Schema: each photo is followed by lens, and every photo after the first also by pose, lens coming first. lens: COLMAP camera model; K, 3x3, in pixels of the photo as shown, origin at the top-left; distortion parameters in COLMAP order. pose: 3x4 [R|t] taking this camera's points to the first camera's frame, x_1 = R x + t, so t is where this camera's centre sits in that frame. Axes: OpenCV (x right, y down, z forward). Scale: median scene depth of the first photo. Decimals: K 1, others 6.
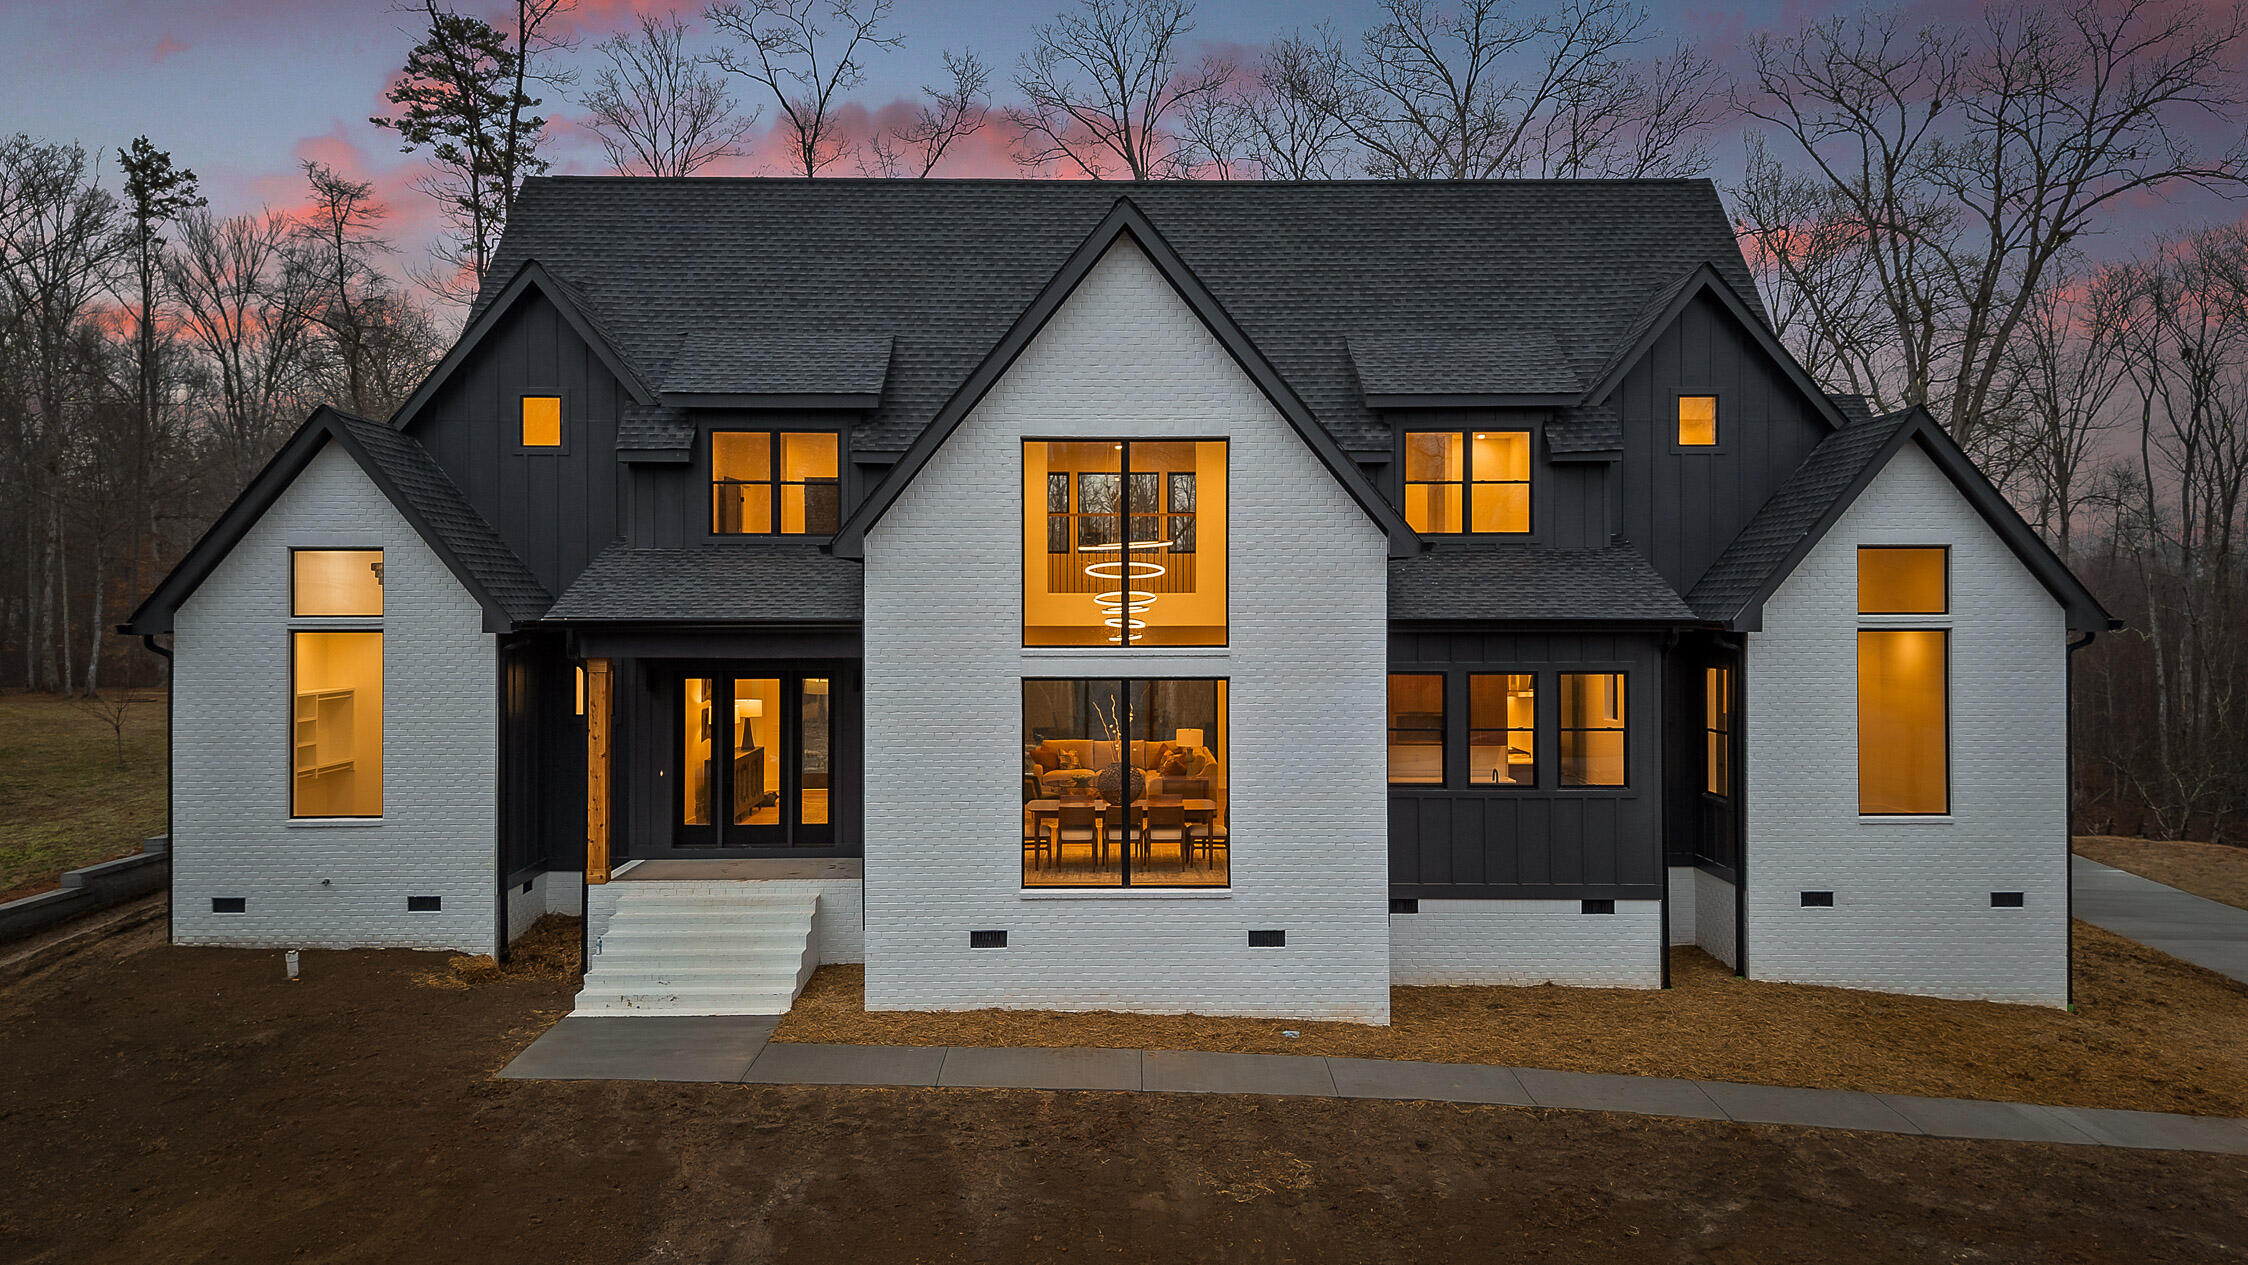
lens RADIAL K [[1633.0, 0, 1137.8], [0, 1633.0, 573.6], [0, 0, 1]] dist [0.087500, -0.105037]
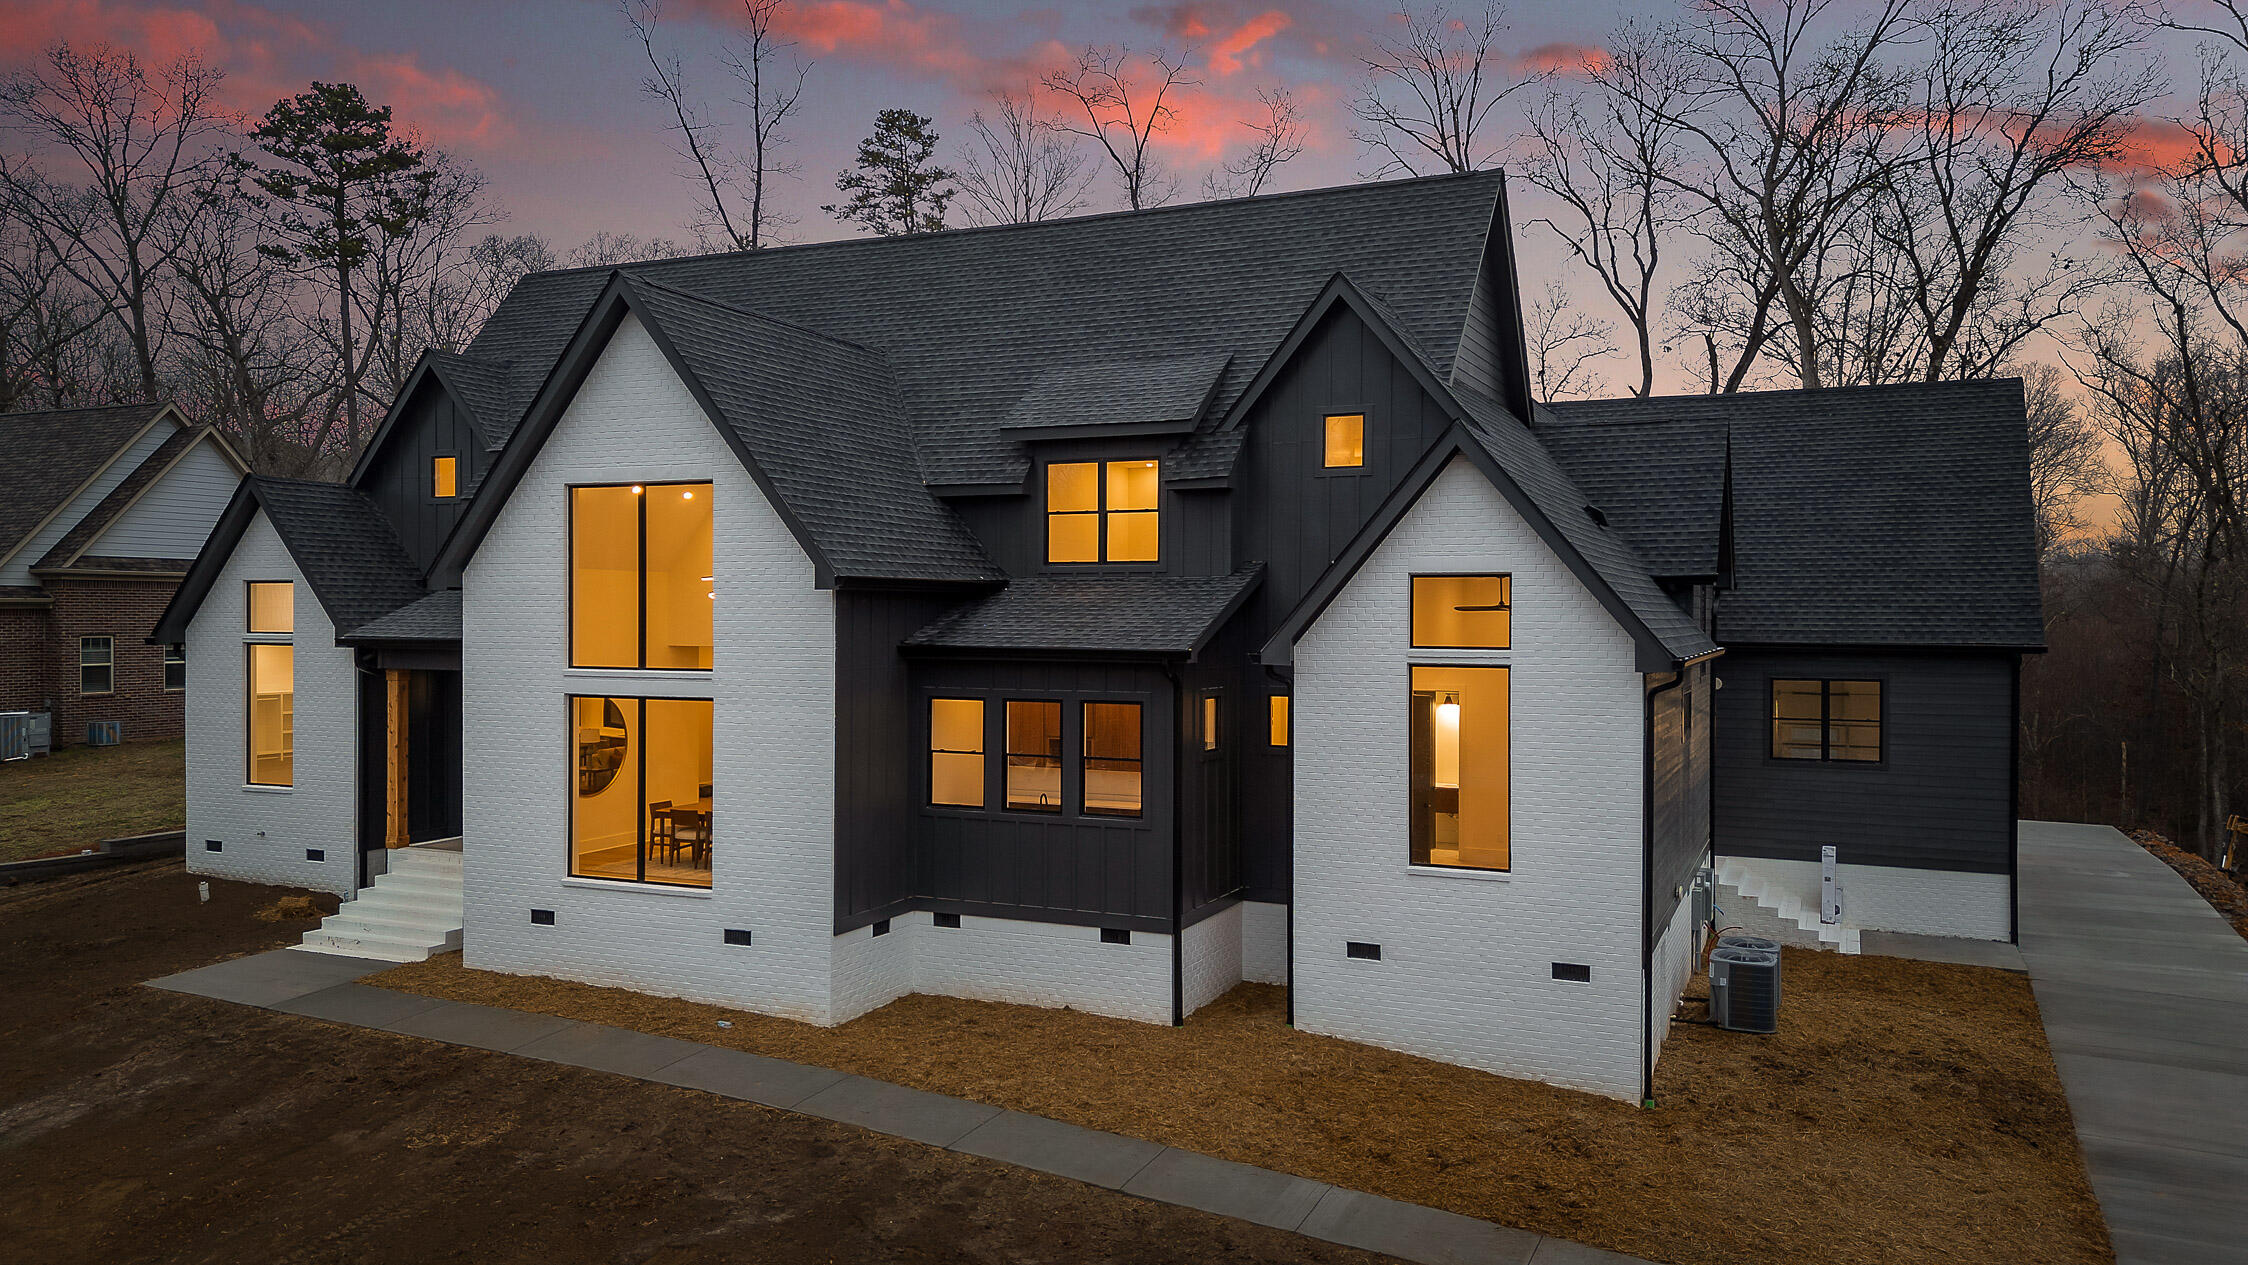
lens RADIAL K [[1609.7, 0, 1133.3], [0, 1609.7, 612.4], [0, 0, 1]] dist [0.081151, -0.080649]
pose [[0.903899, 0.005680, -0.427708, 0.706692], [0.002387, 0.999829, 0.018321, -0.012830], [0.427740, -0.017581, 0.903731, 0.123153]]
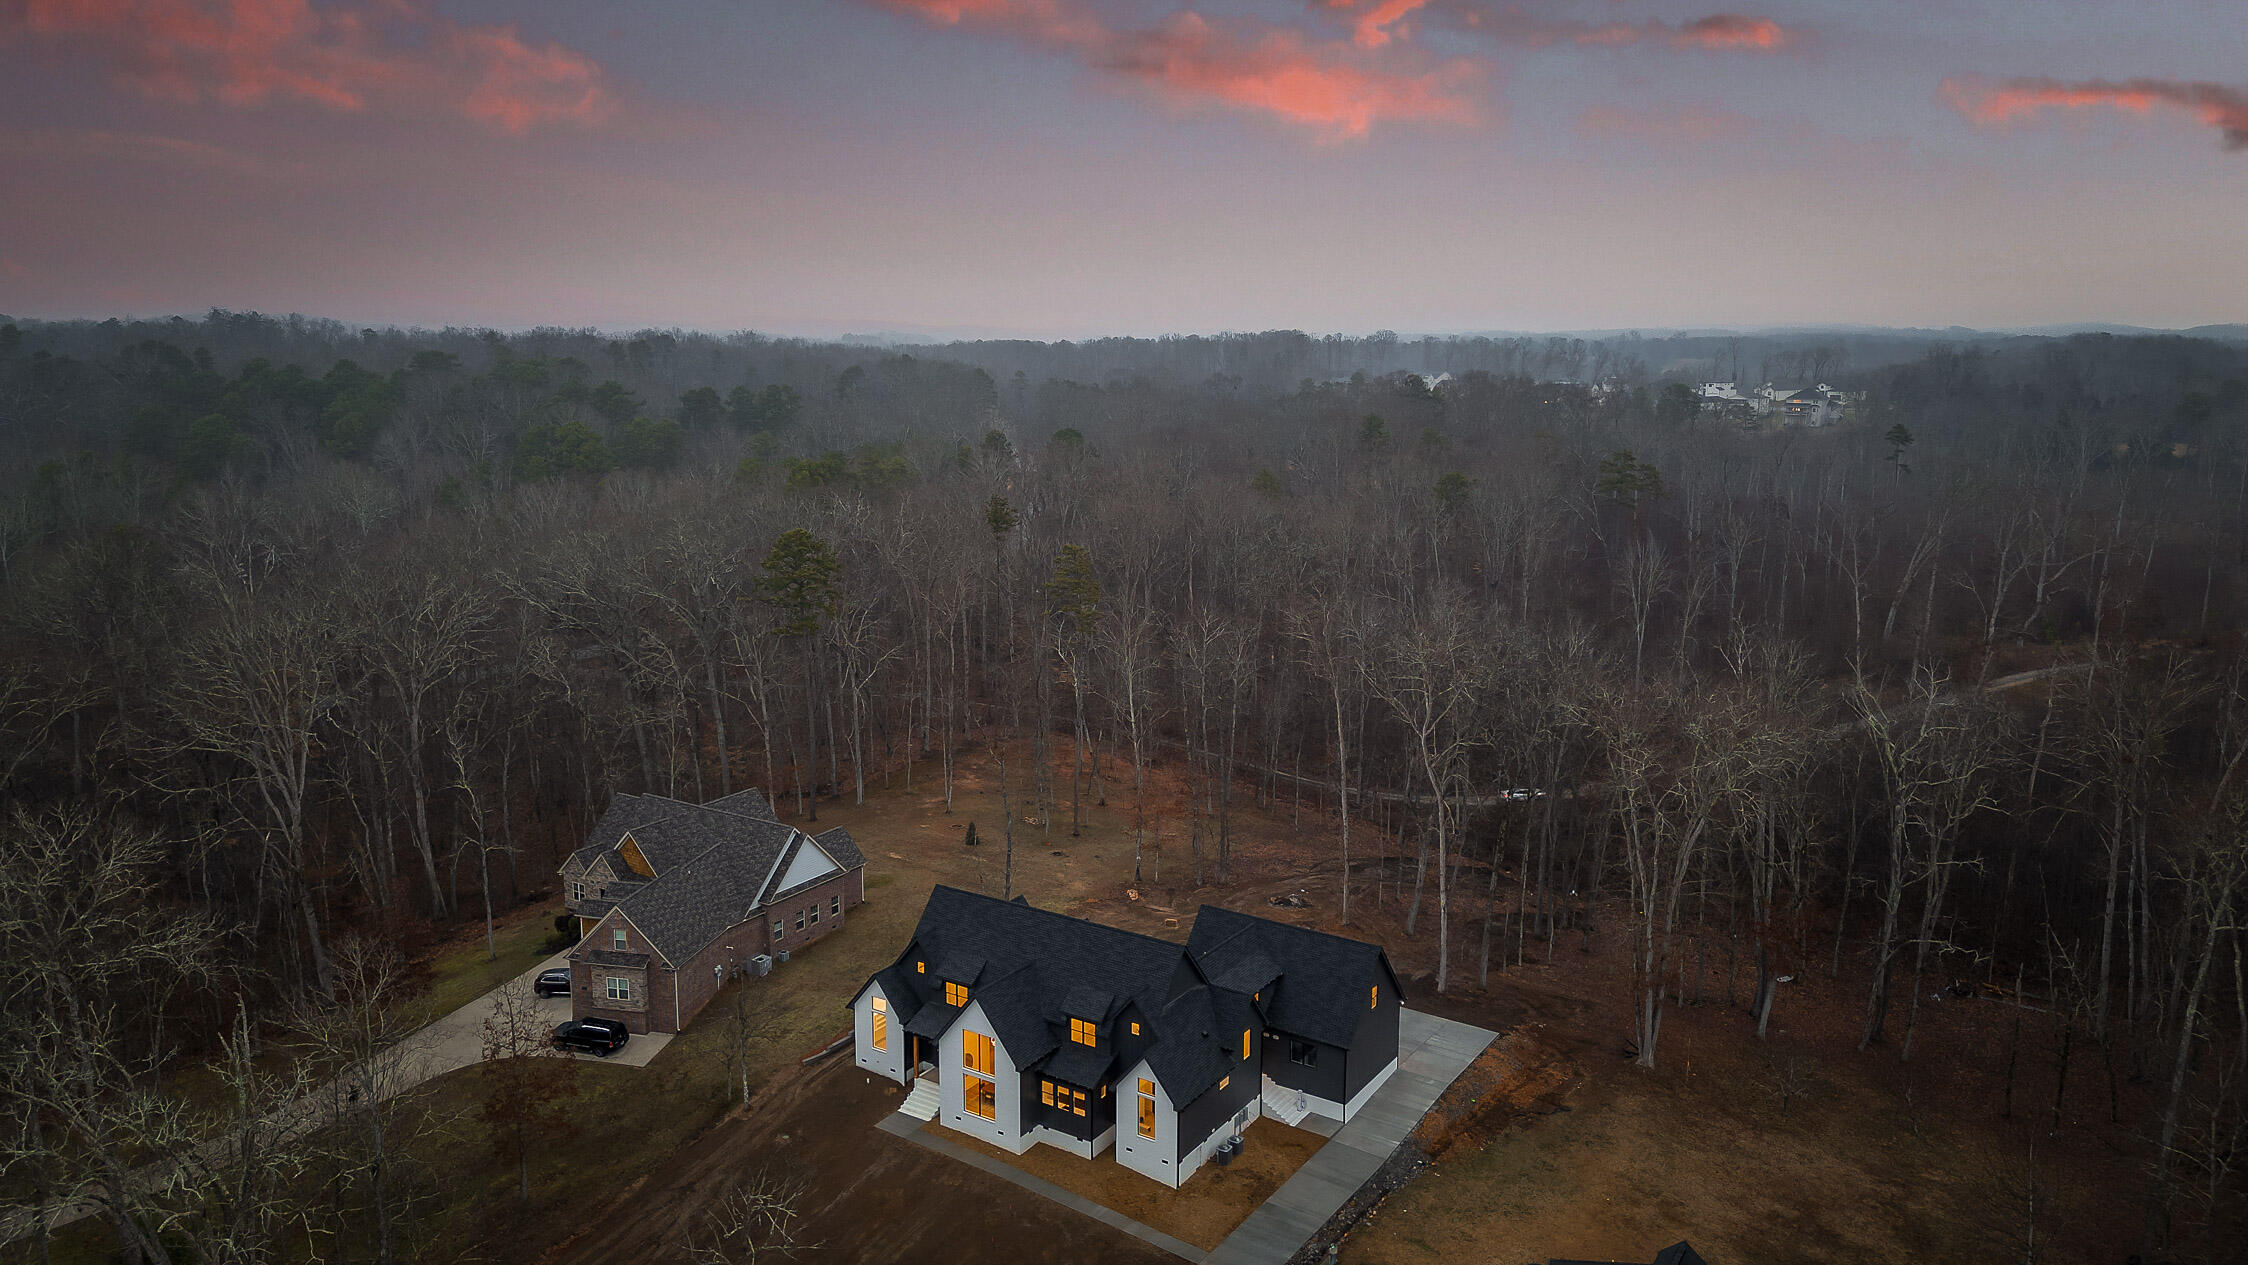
lens RADIAL K [[1576.0, 0, 1124.0], [0, 1576.0, 632.5], [0, 0, 1]] dist [0.091249, -0.090305]
pose [[0.830236, 0.109688, -0.546514, 2.681854], [0.002521, 0.979699, 0.200460, -2.100008], [0.557407, -0.167807, 0.813104, -2.342287]]
